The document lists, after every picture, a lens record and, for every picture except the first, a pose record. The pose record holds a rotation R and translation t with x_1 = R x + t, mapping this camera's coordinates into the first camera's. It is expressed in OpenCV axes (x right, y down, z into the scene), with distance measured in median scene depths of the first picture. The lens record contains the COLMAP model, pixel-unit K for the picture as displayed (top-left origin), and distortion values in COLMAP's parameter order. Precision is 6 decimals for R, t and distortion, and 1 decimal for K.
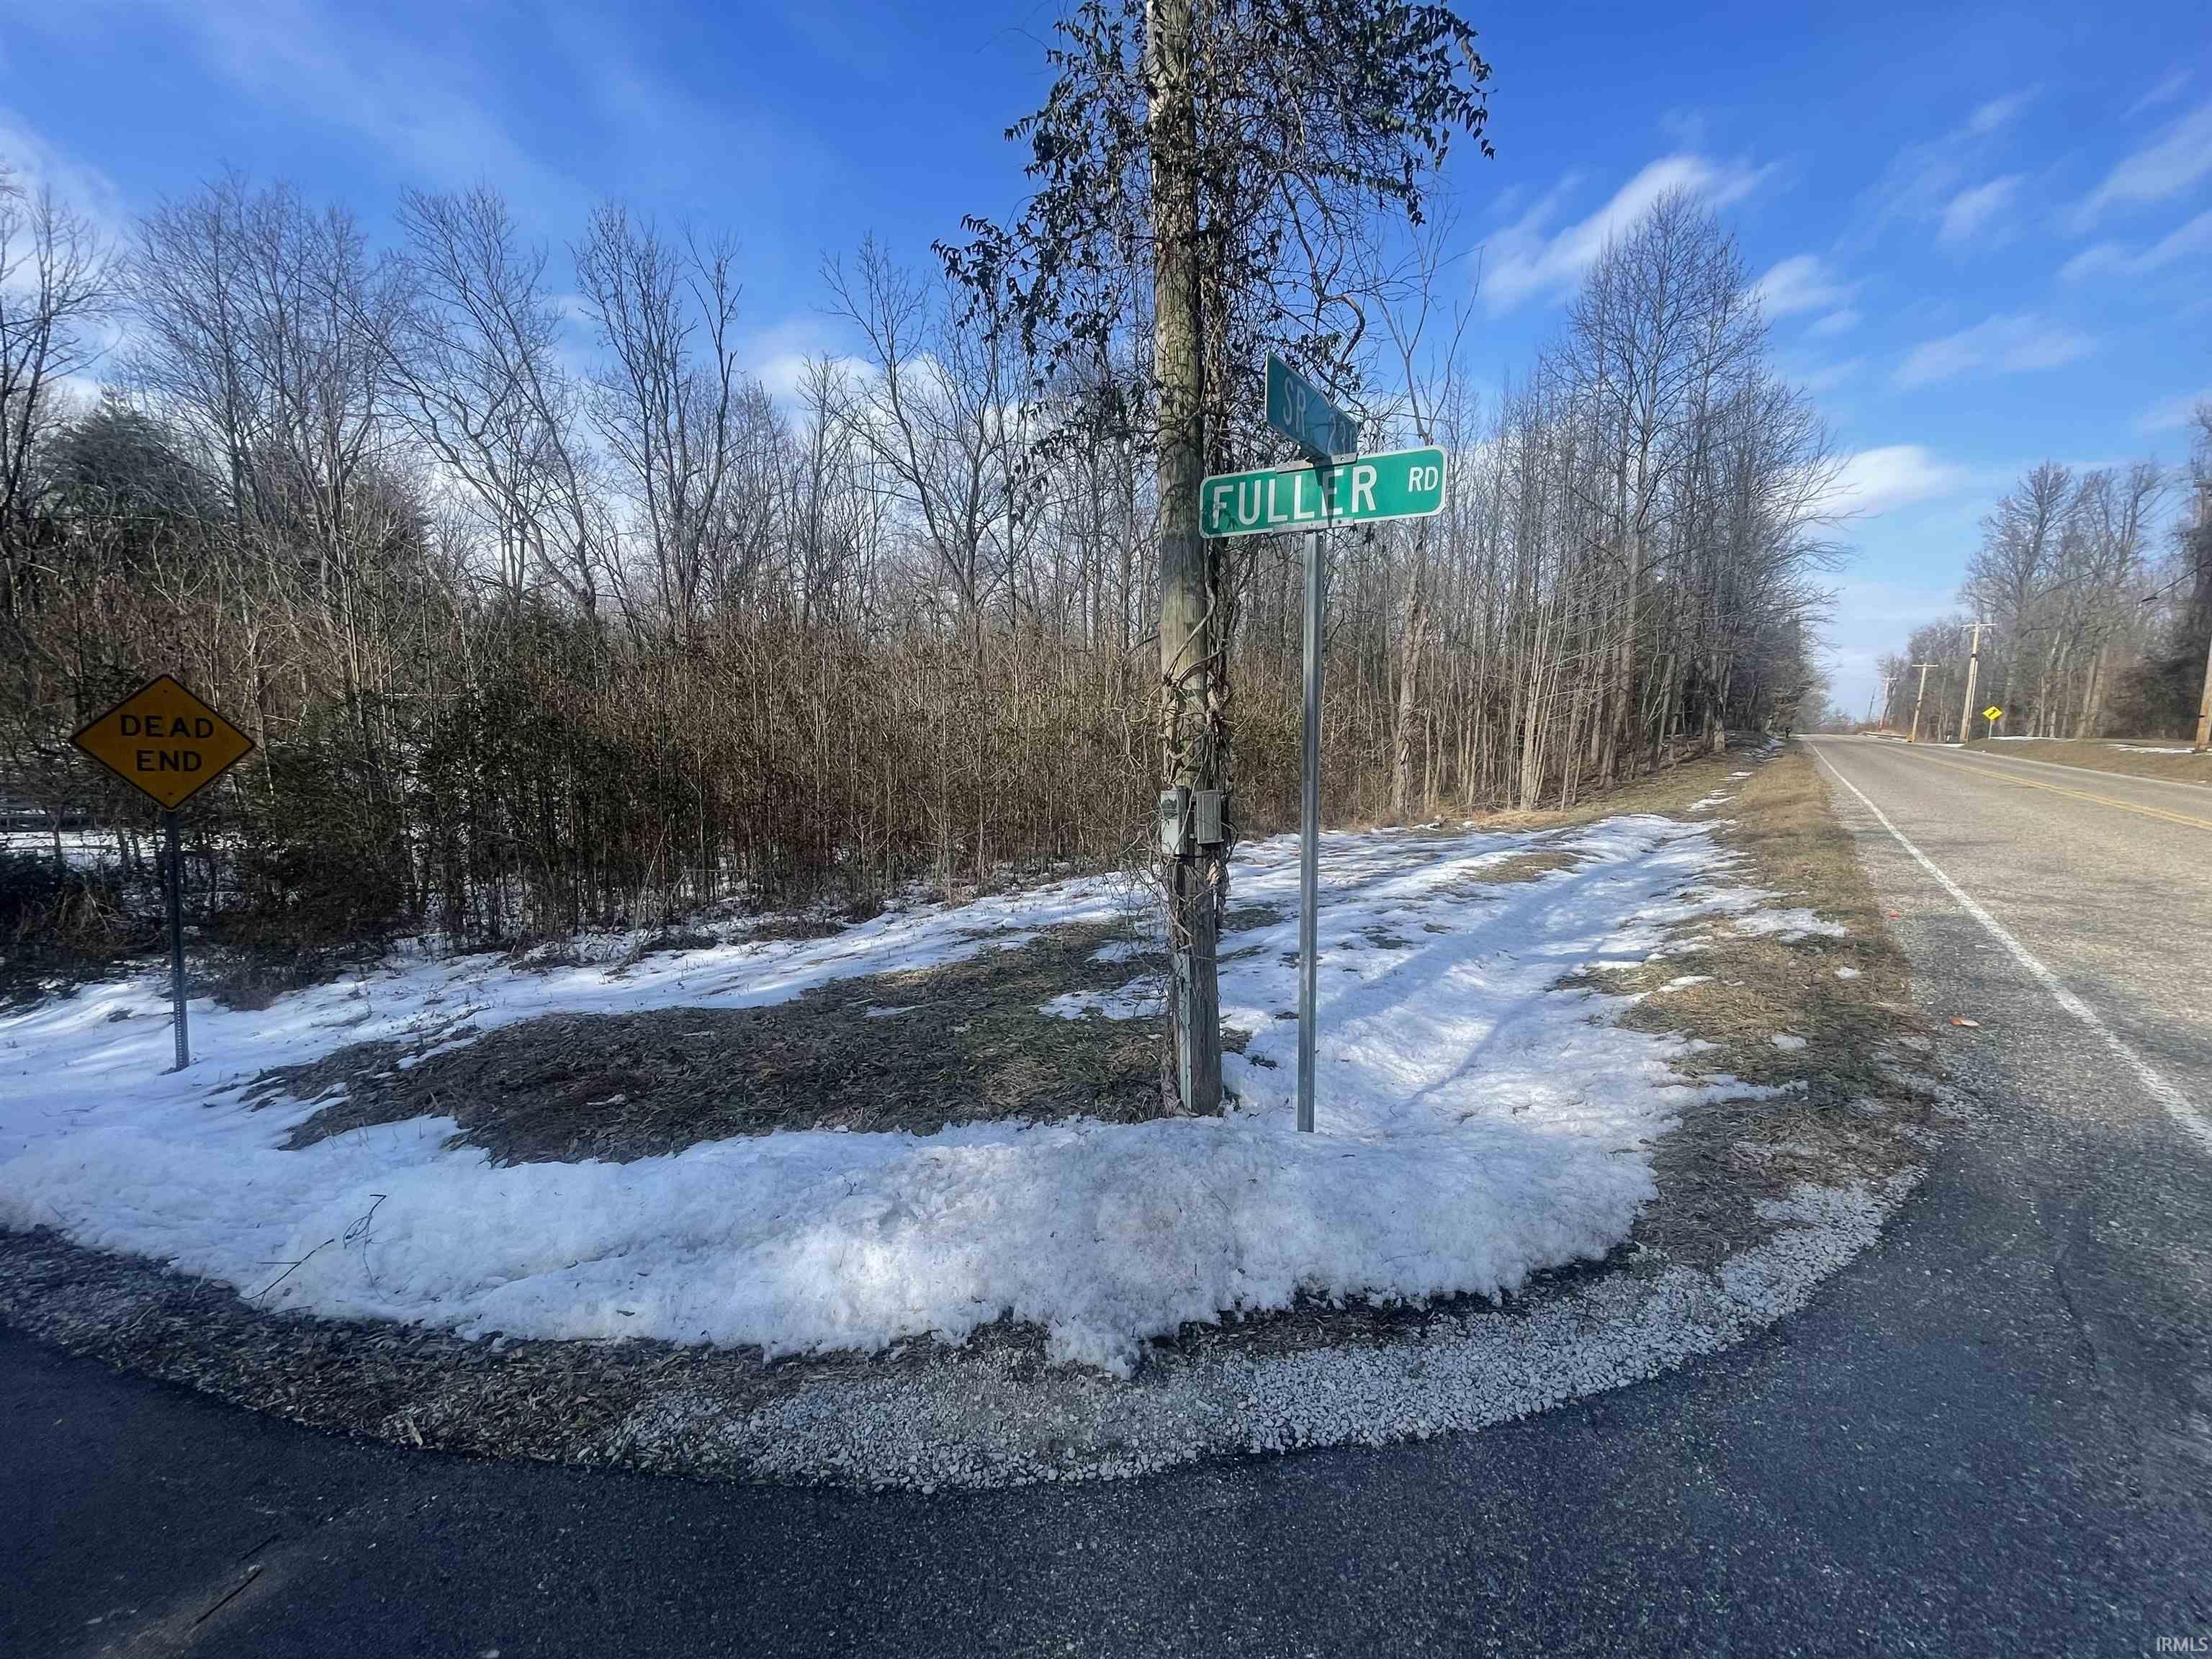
lens RADIAL K [[915.2, 0, 1081.3], [0, 915.2, 833.1], [0, 0, 1]] dist [-0.007096, 0.005870]
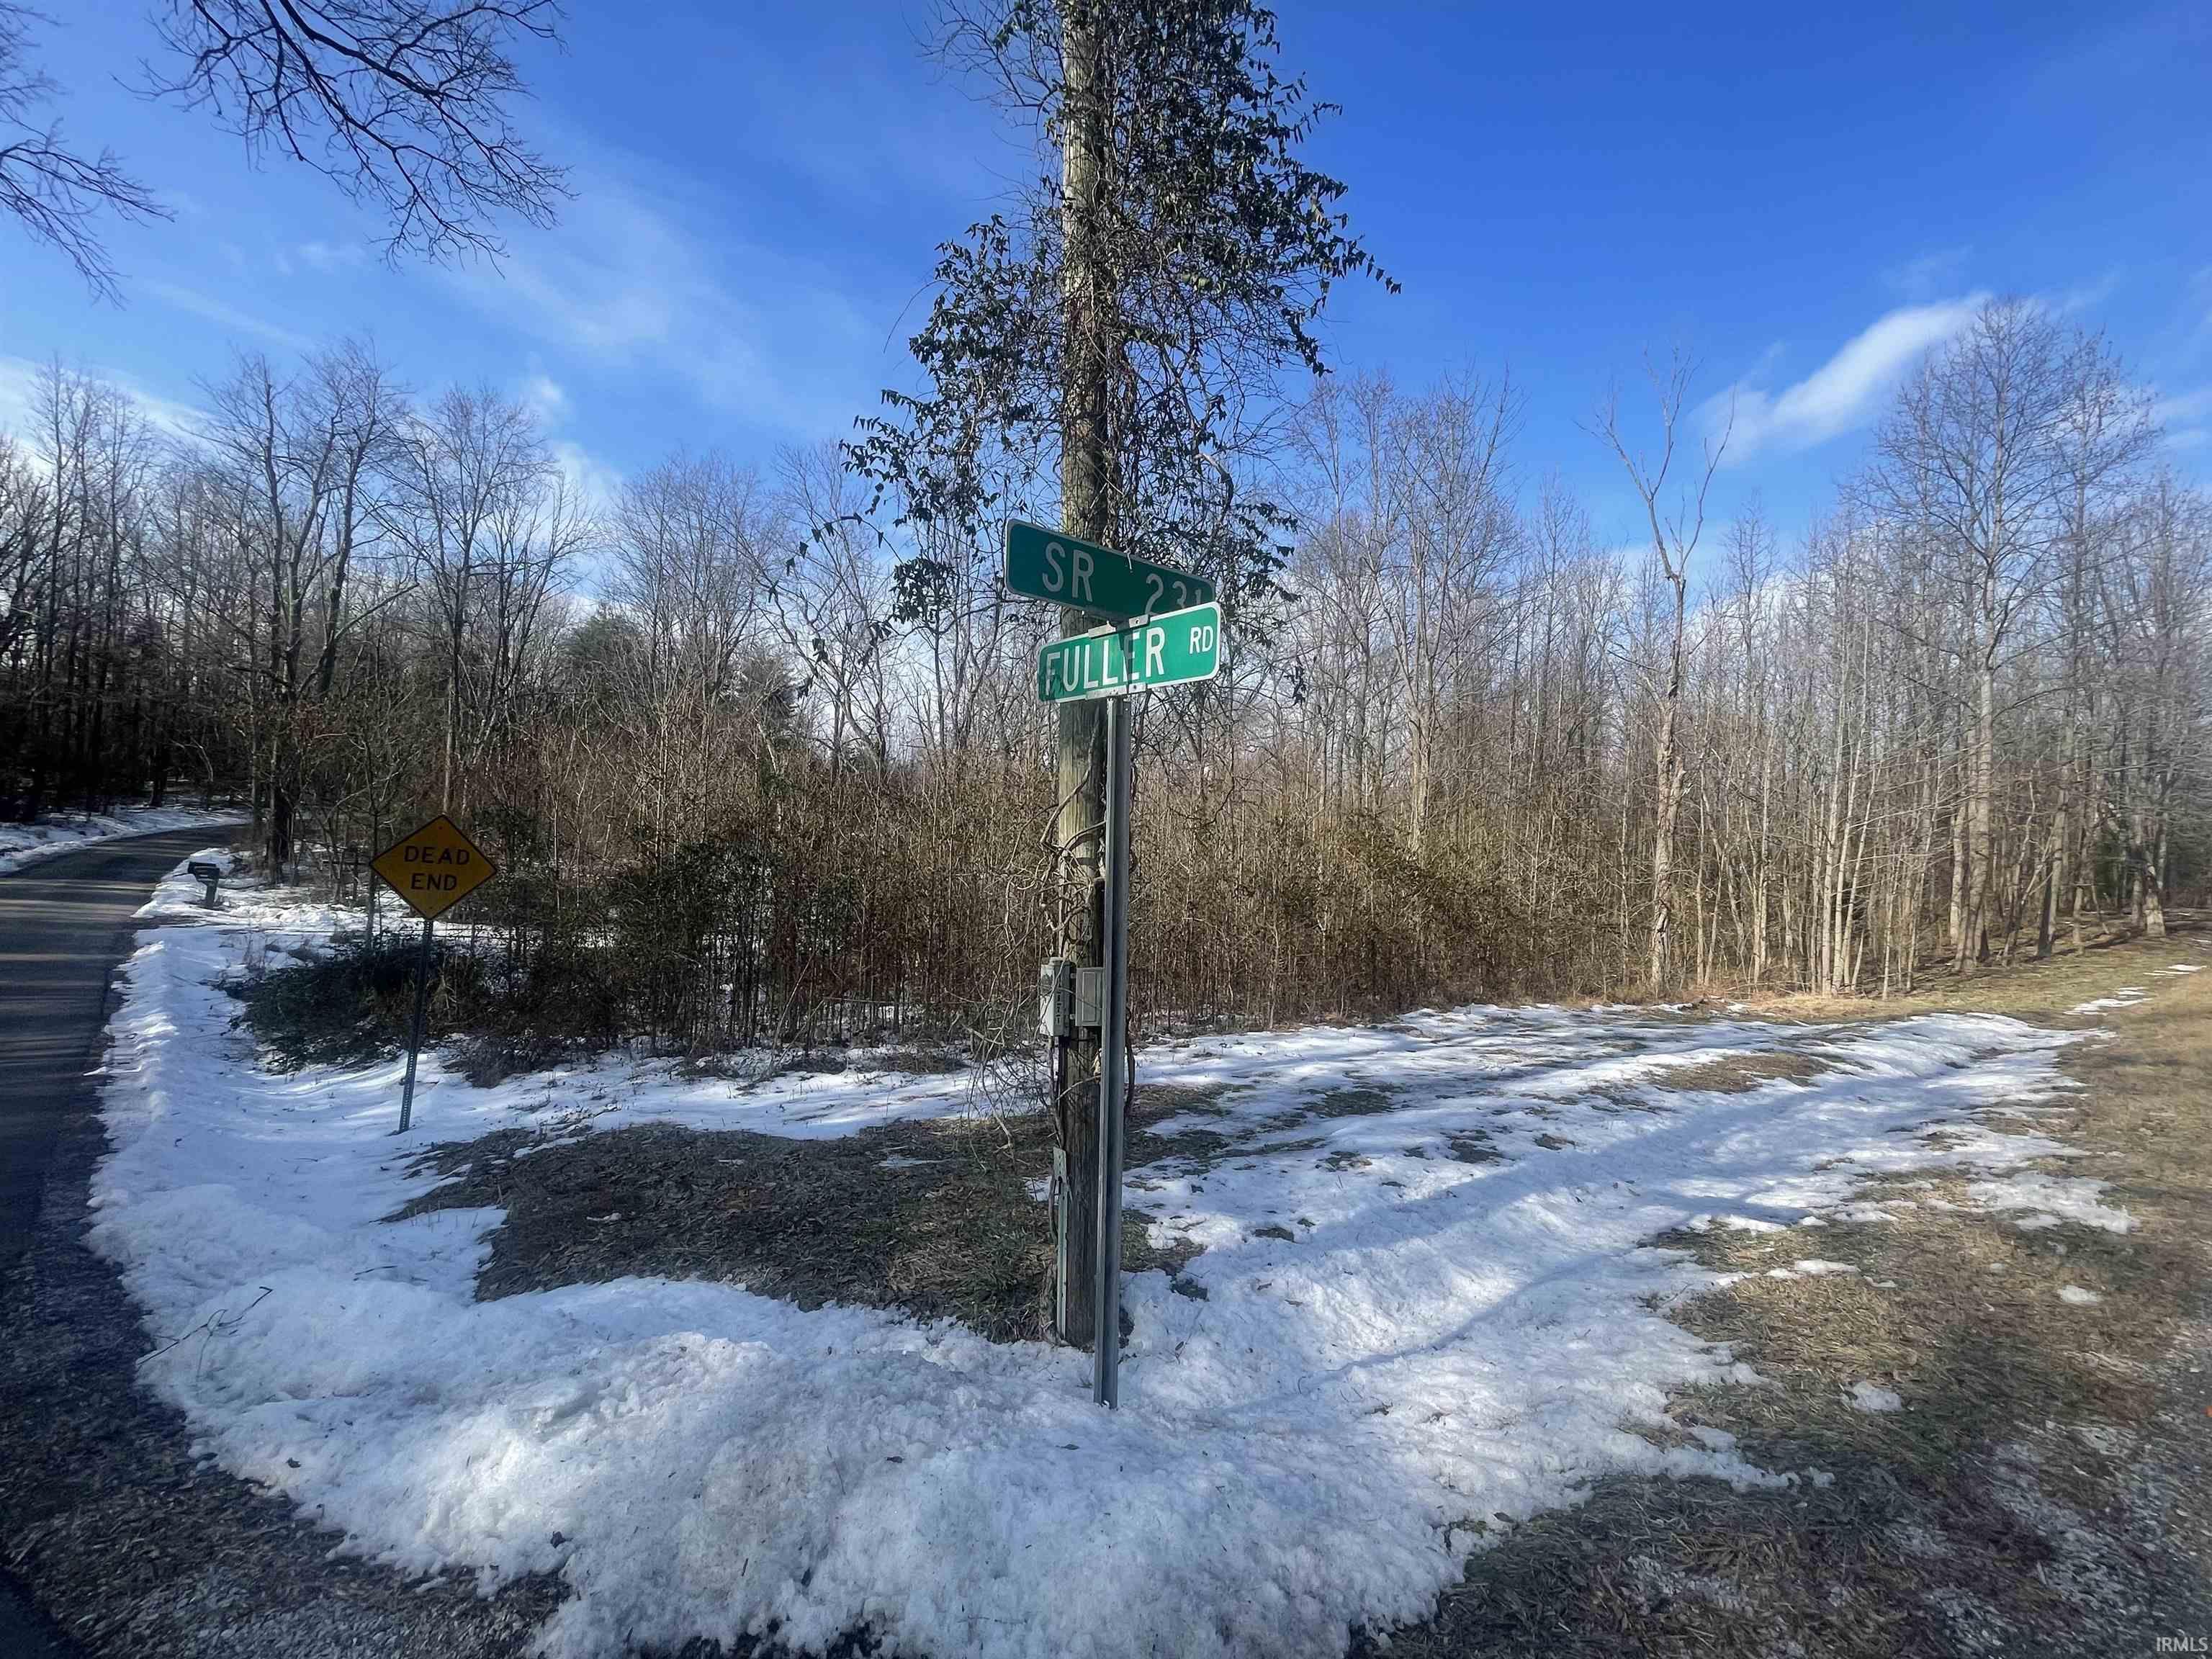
lens RADIAL K [[887.3, 0, 1106.0], [0, 887.3, 829.5], [0, 0, 1]] dist [-0.003742, 0.000296]
pose [[0.956386, 0.023355, -0.291169, 0.240446], [-0.068402, 0.986990, -0.145508, -0.032705], [0.283982, 0.159079, 0.945541, 0.083361]]
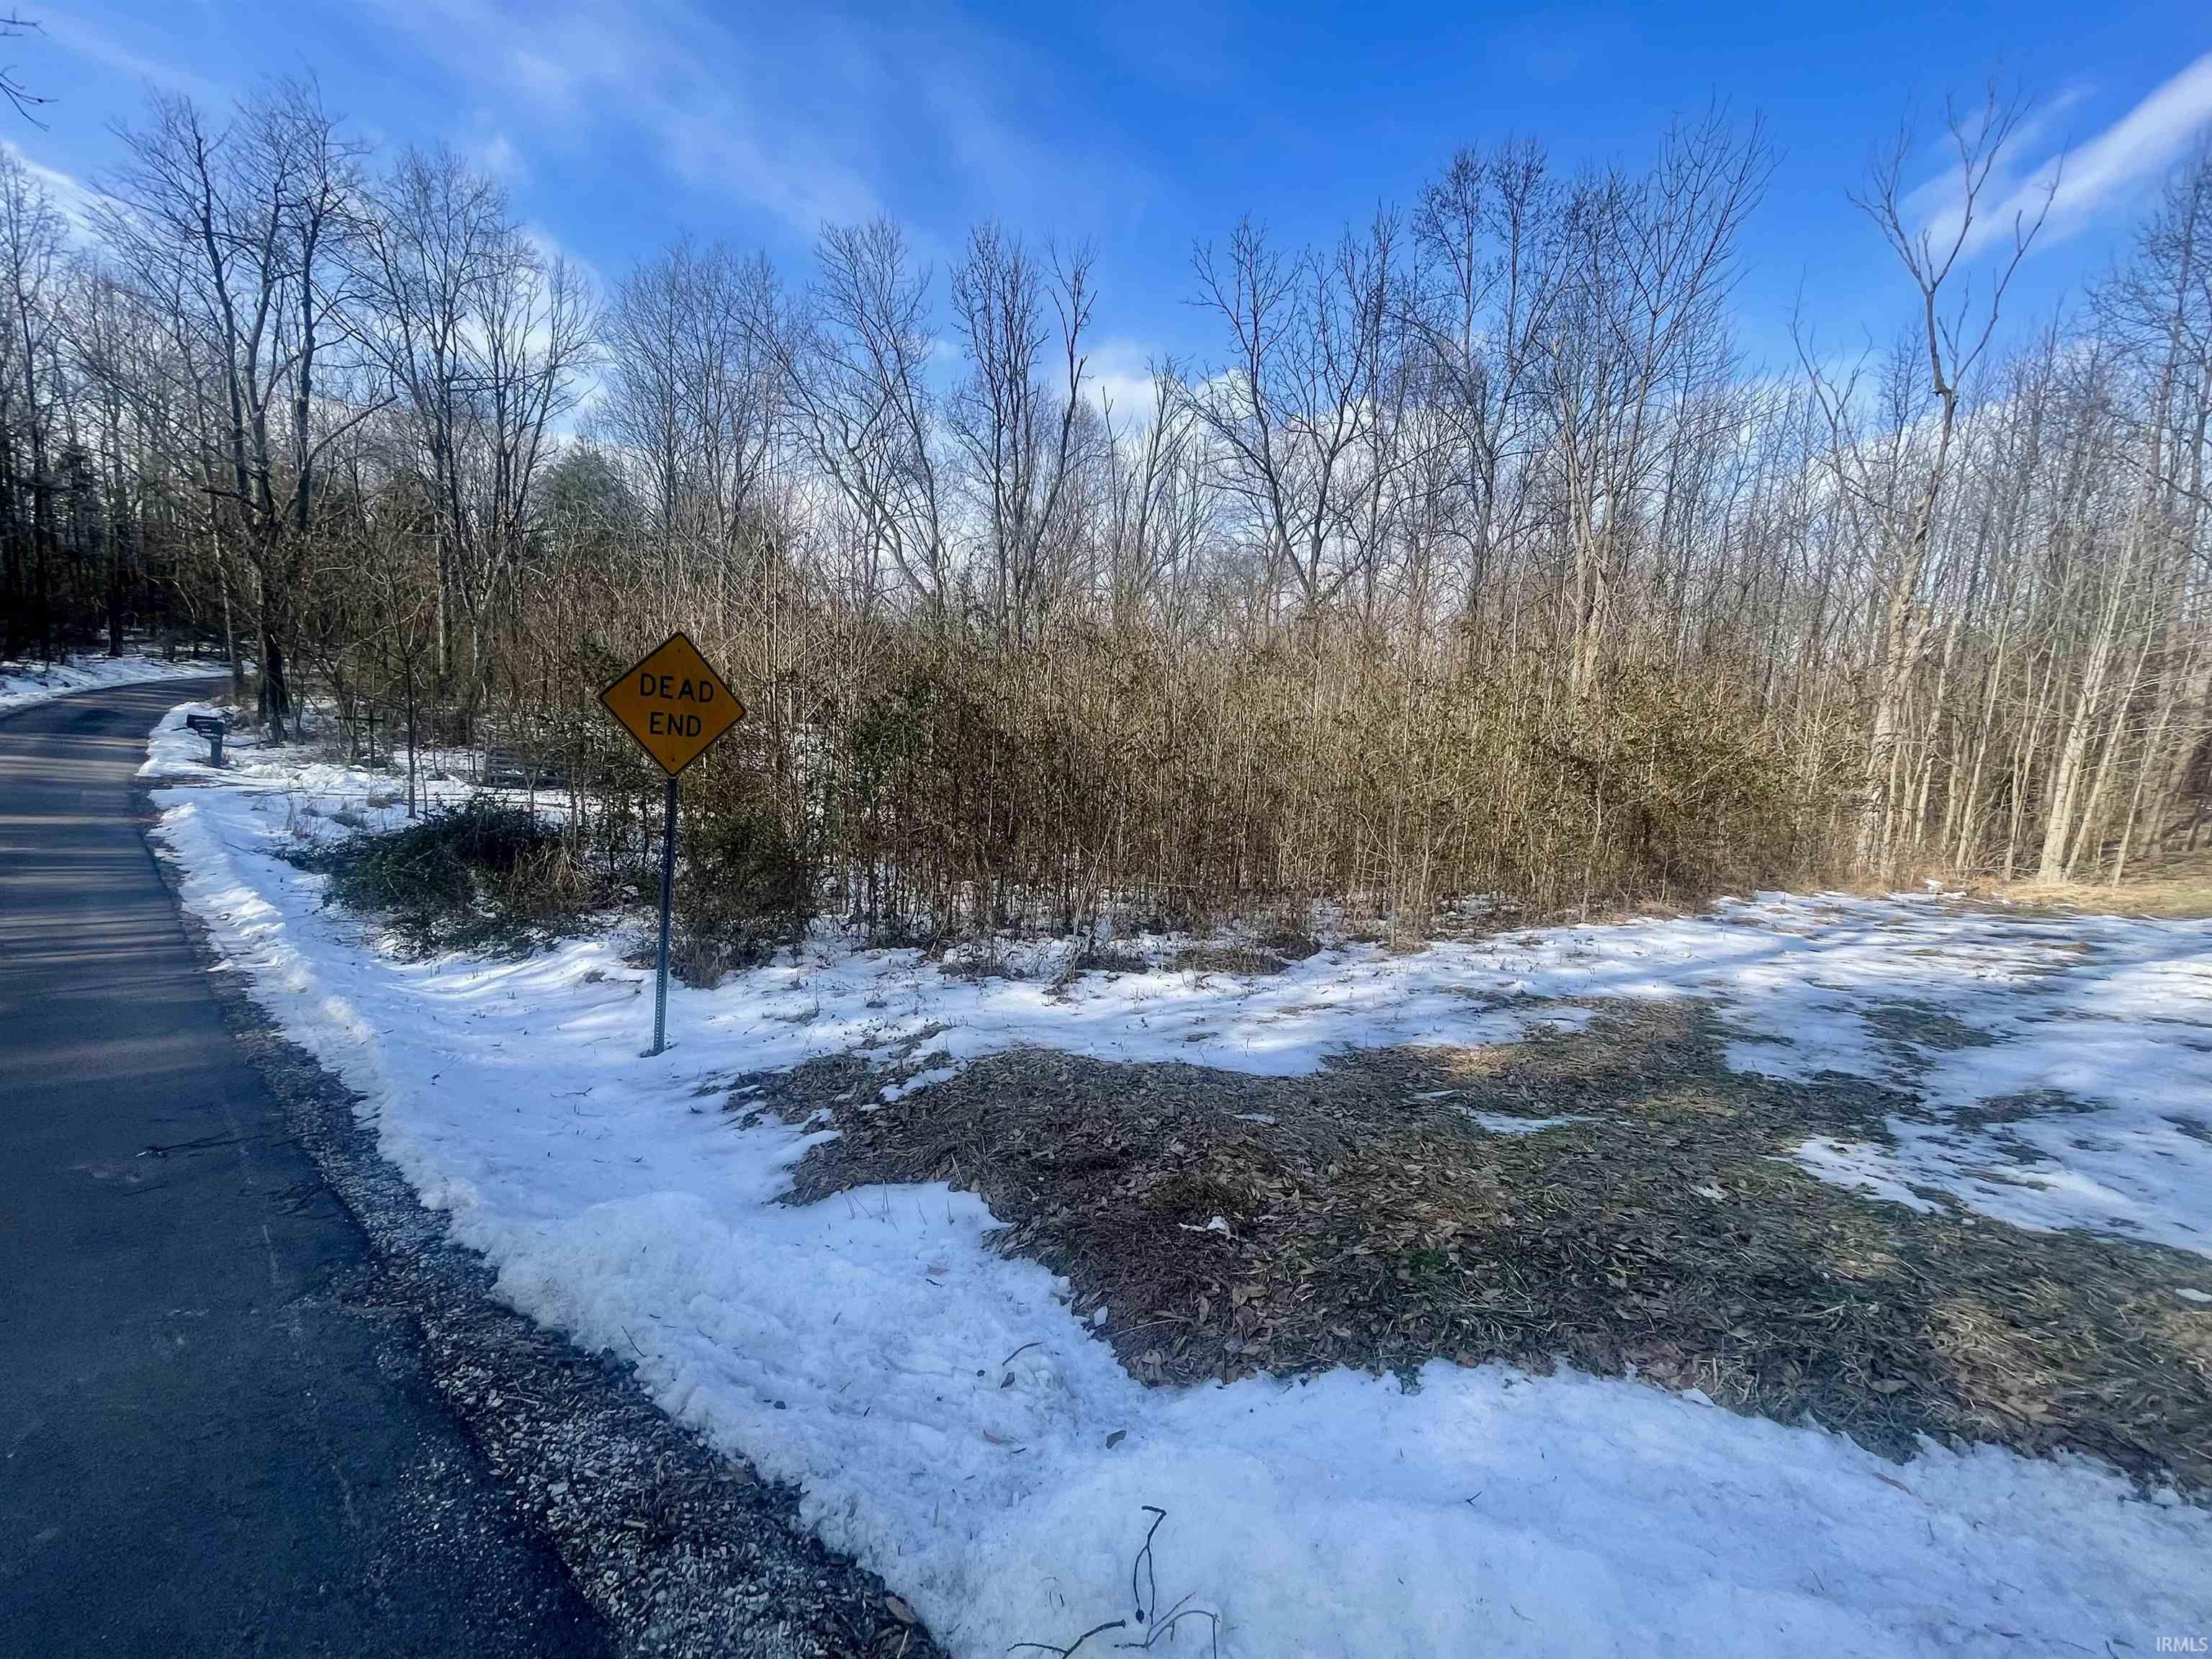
lens RADIAL K [[892.4, 0, 1069.1], [0, 892.4, 831.0], [0, 0, 1]] dist [-0.002787, -0.000354]
pose [[0.958806, 0.075108, -0.273953, -0.327937], [-0.078799, 0.996887, -0.002476, -0.000193], [0.272914, 0.023961, 0.961740, 0.217935]]
